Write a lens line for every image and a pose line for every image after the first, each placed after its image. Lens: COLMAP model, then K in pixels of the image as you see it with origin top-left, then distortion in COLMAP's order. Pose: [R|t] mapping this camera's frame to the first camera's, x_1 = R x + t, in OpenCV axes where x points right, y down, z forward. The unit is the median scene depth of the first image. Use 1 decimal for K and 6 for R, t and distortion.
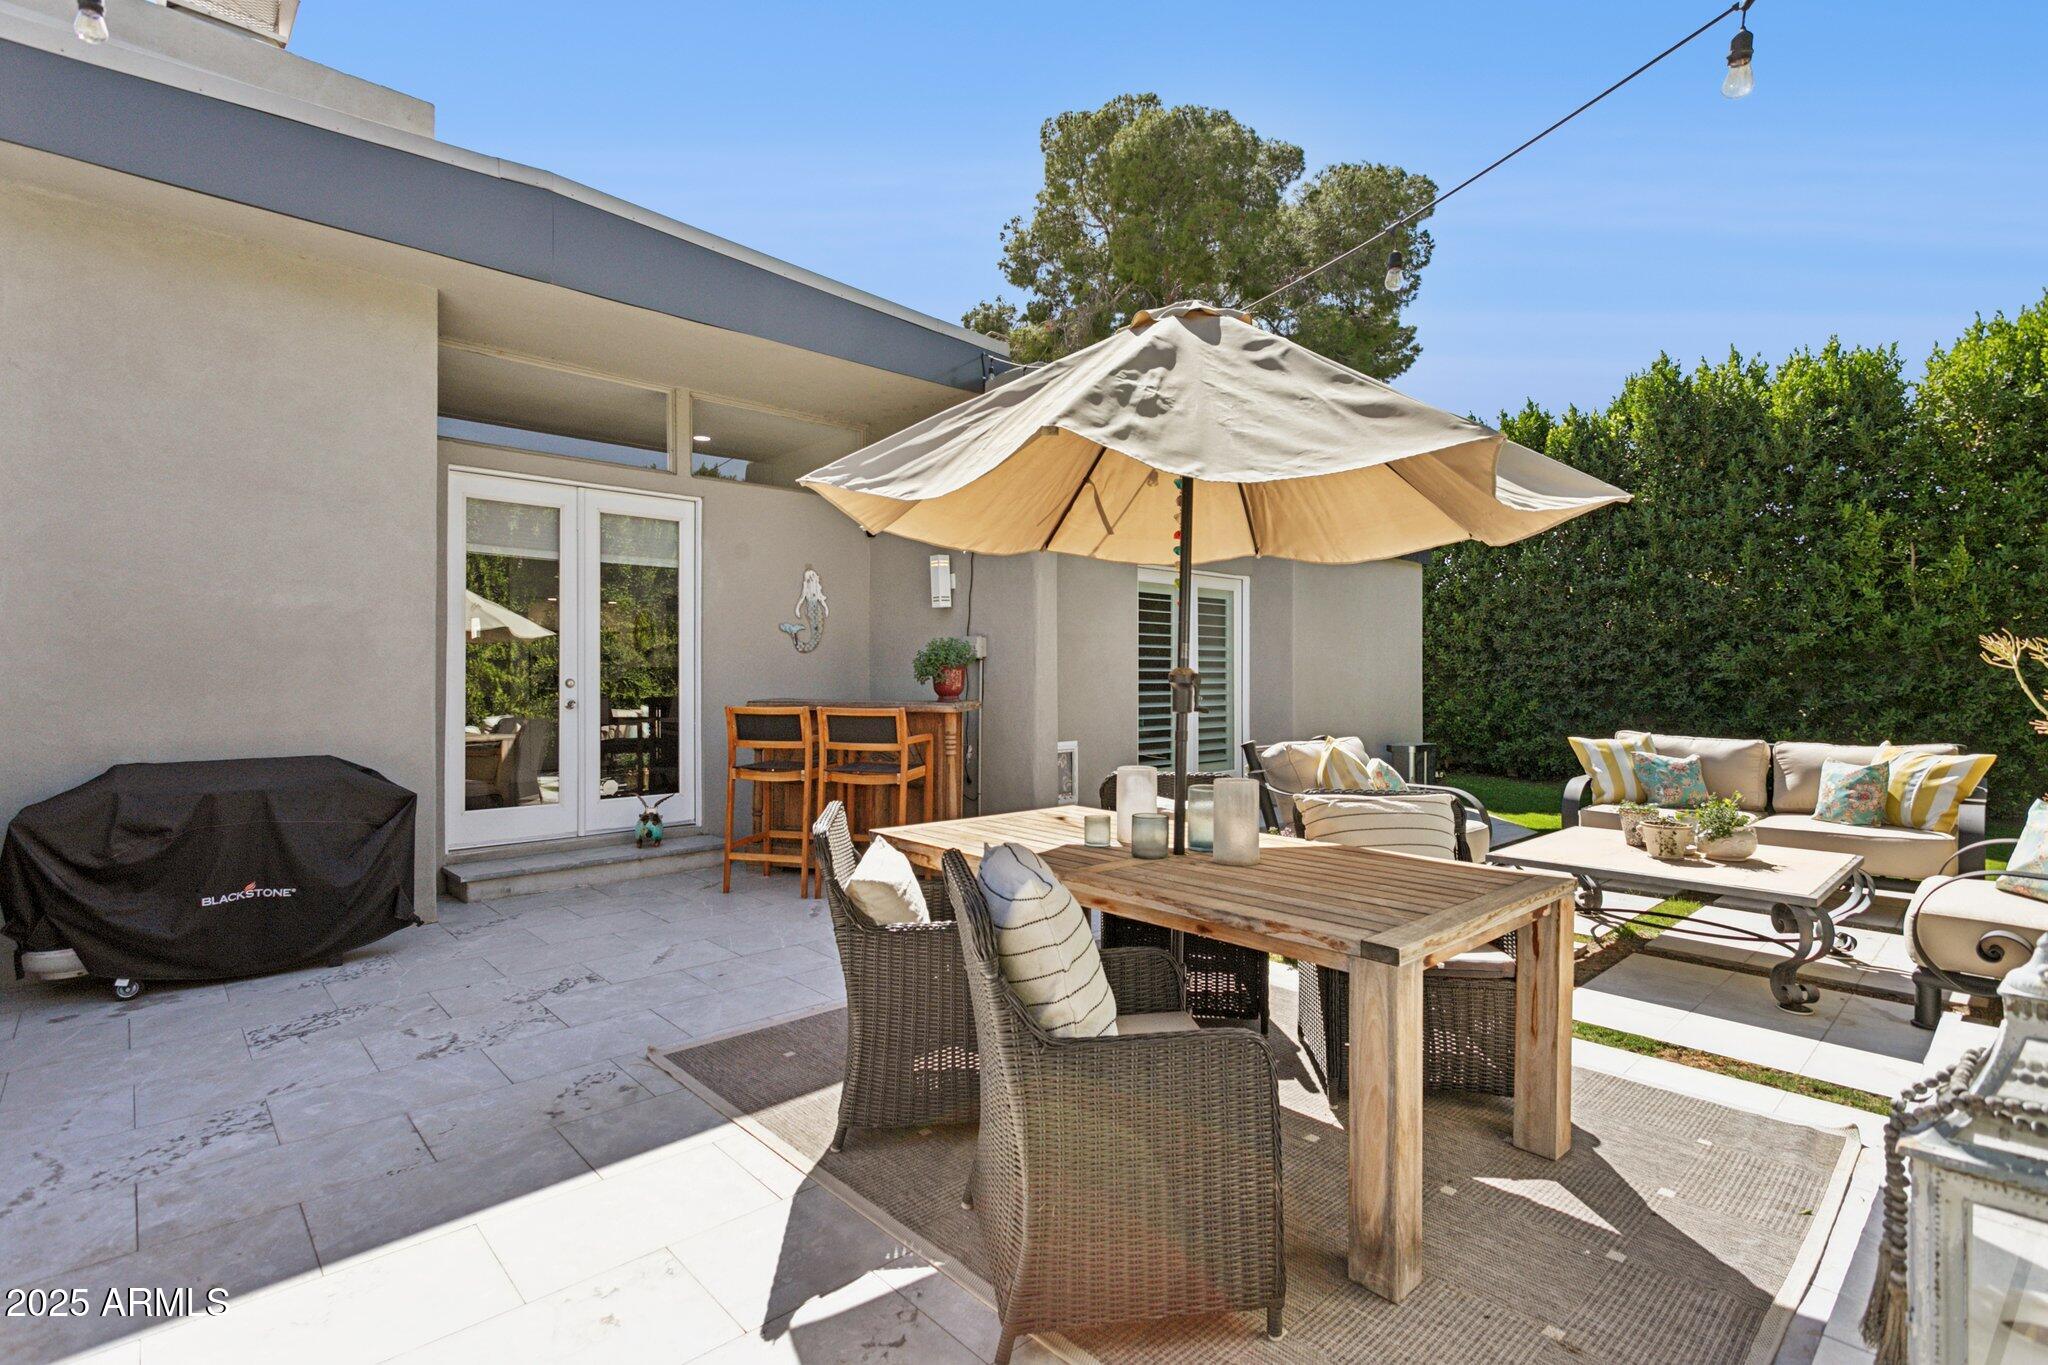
lens RADIAL K [[969.7, 0, 1020.5], [0, 969.7, 679.5], [0, 0, 1]] dist [0.000225, -0.000532]
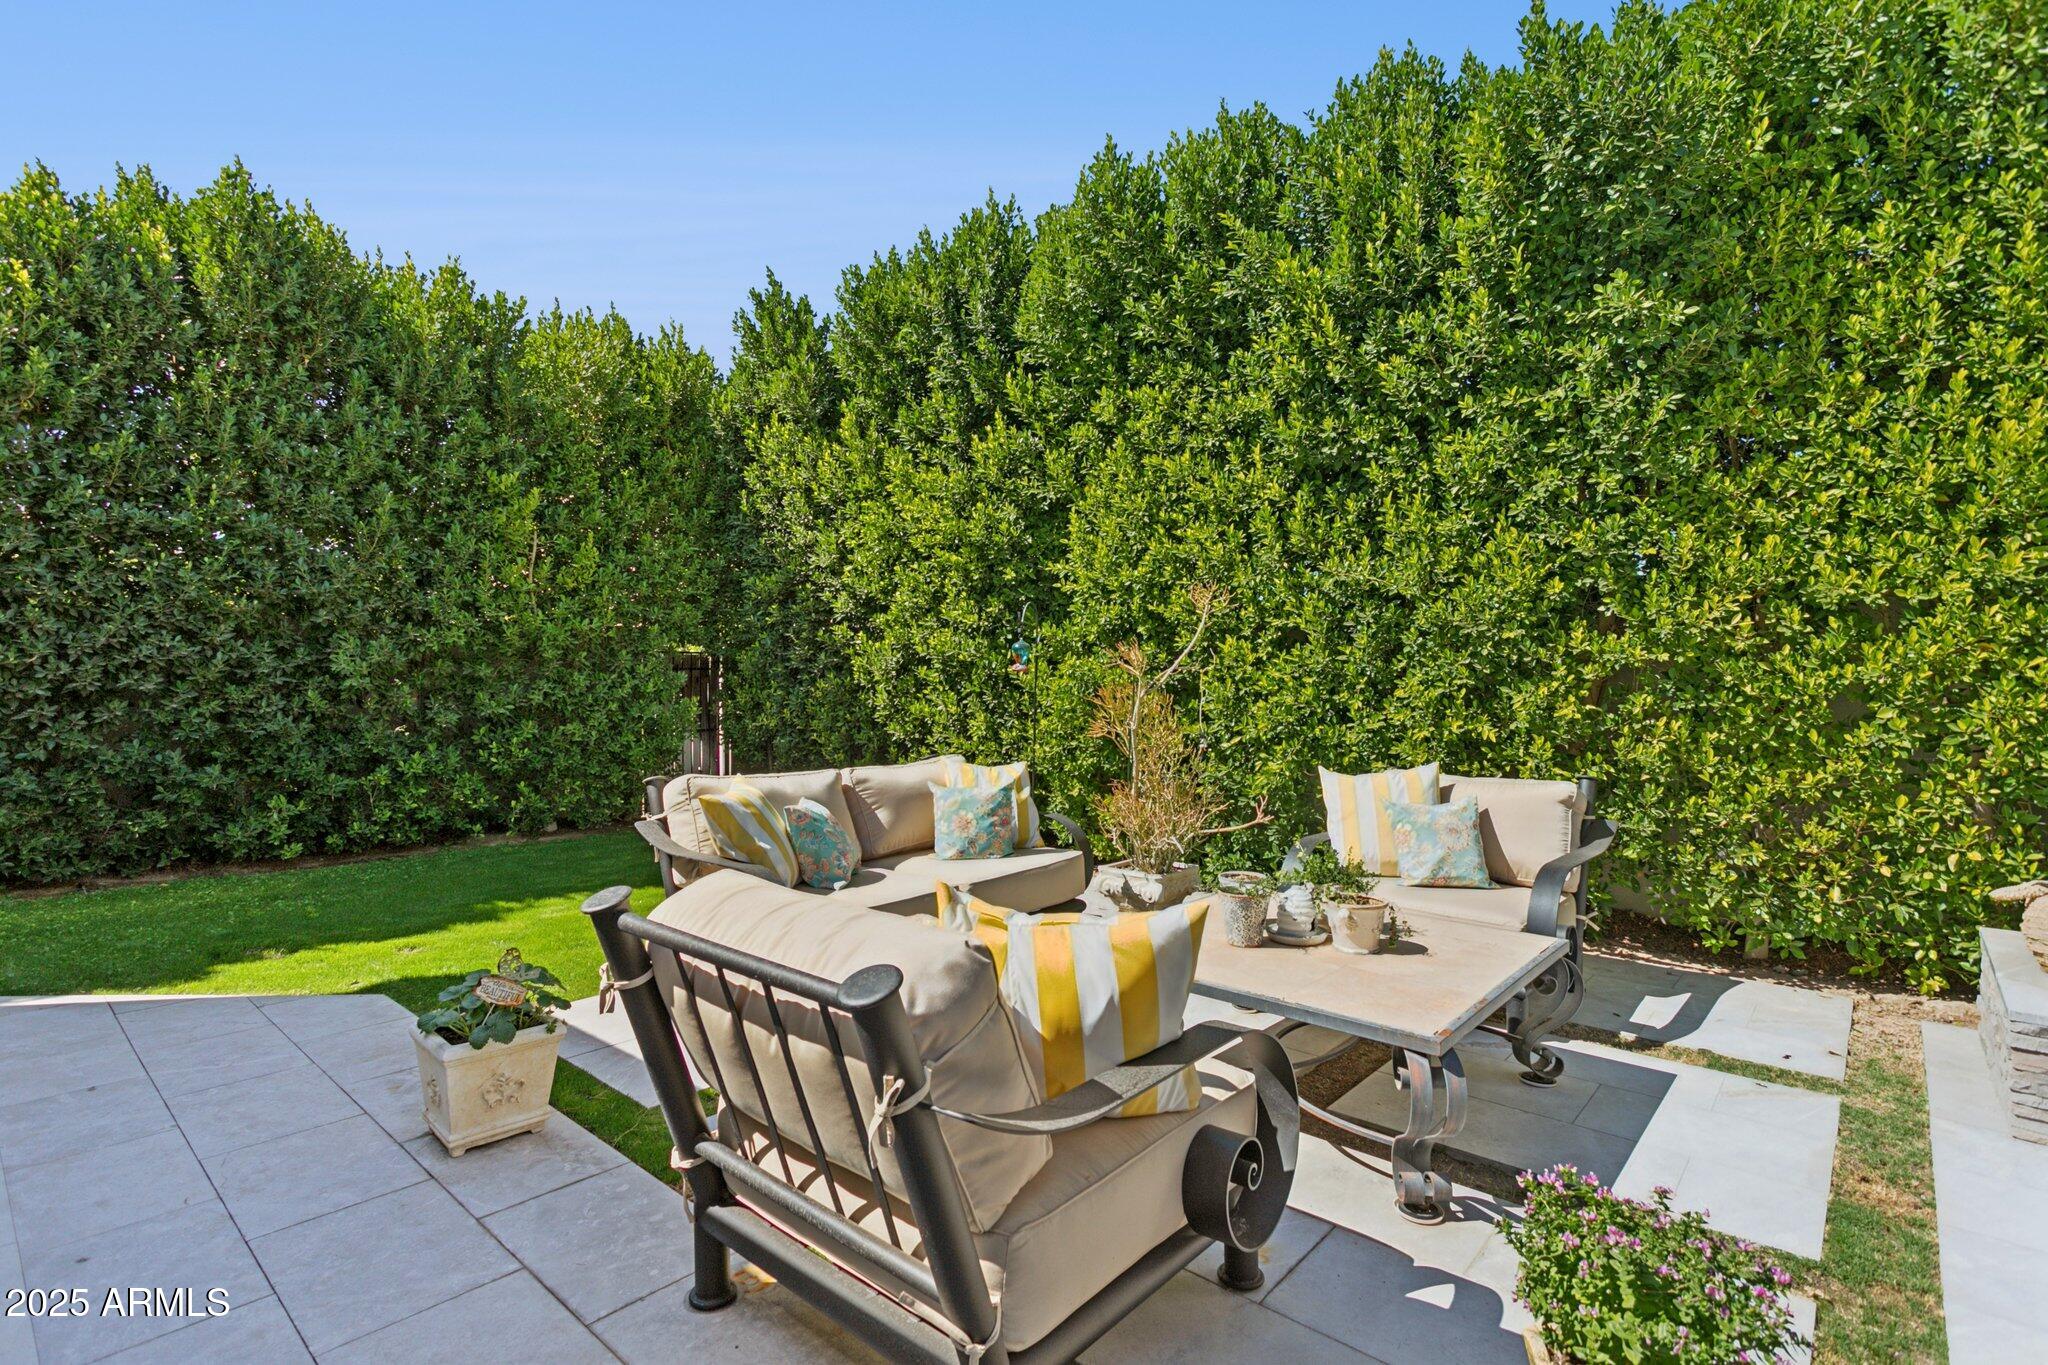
lens RADIAL K [[969.7, 0, 1016.0], [0, 969.7, 679.3], [0, 0, 1]] dist [0.000225, -0.000532]
pose [[-0.086881, 0.000303, 0.996219, 0.001396], [0.004893, 0.999988, 0.000123, -0.014228], [-0.996207, 0.004885, -0.086881, 1.975323]]
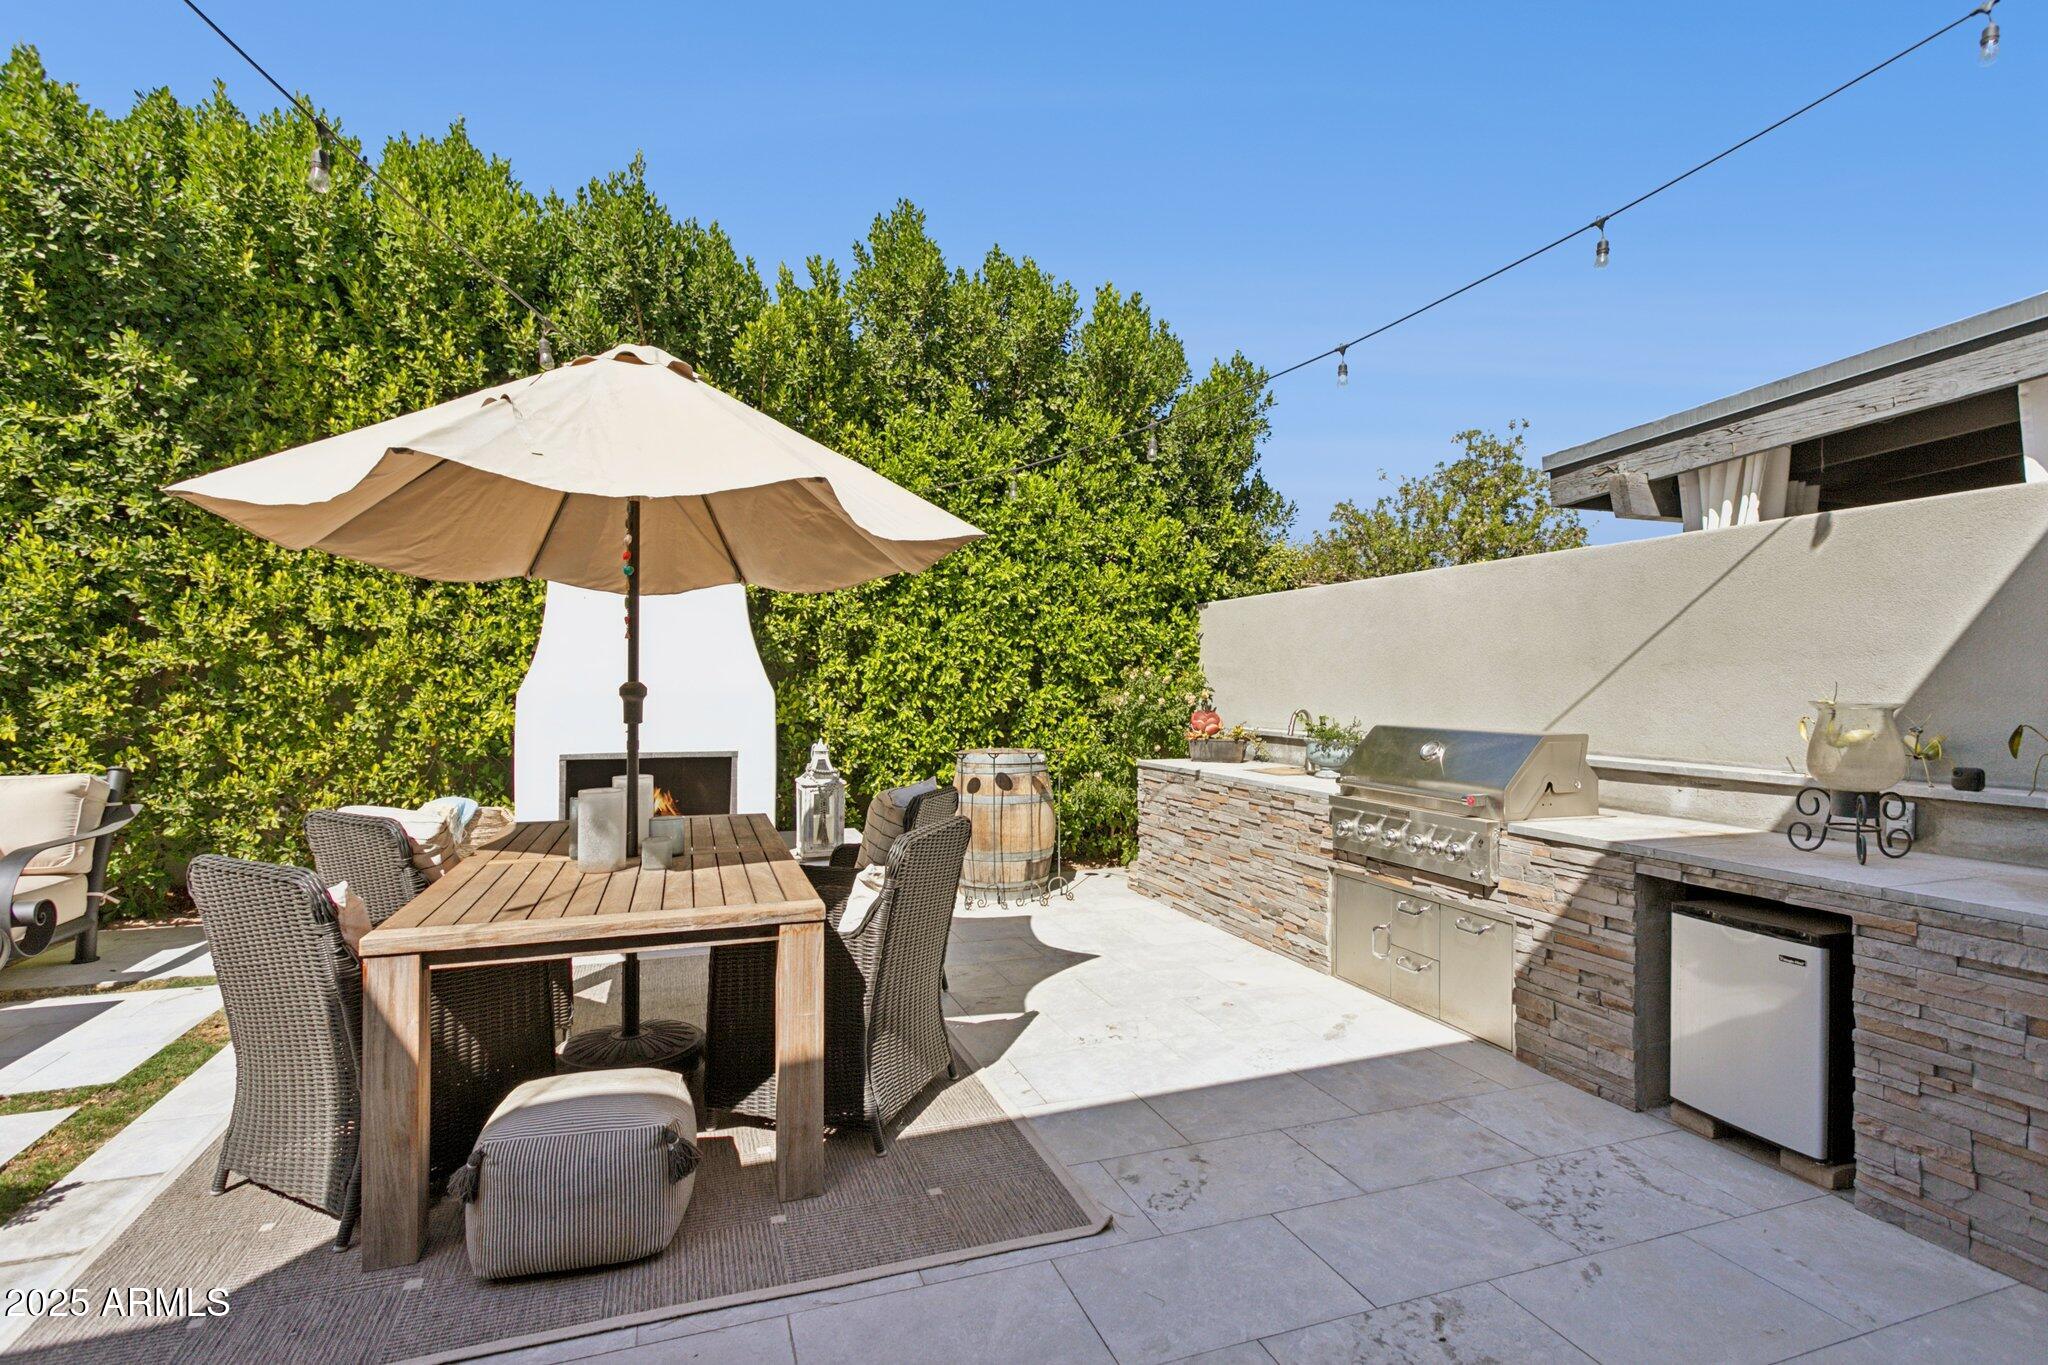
lens RADIAL K [[969.7, 0, 1020.1], [0, 969.7, 682.8], [0, 0, 1]] dist [0.000225, -0.000532]
pose [[-0.918439, -0.003858, 0.395544, -0.675974], [-0.003136, 0.999992, 0.002472, -0.014997], [-0.395550, 0.001030, -0.918444, 1.886201]]
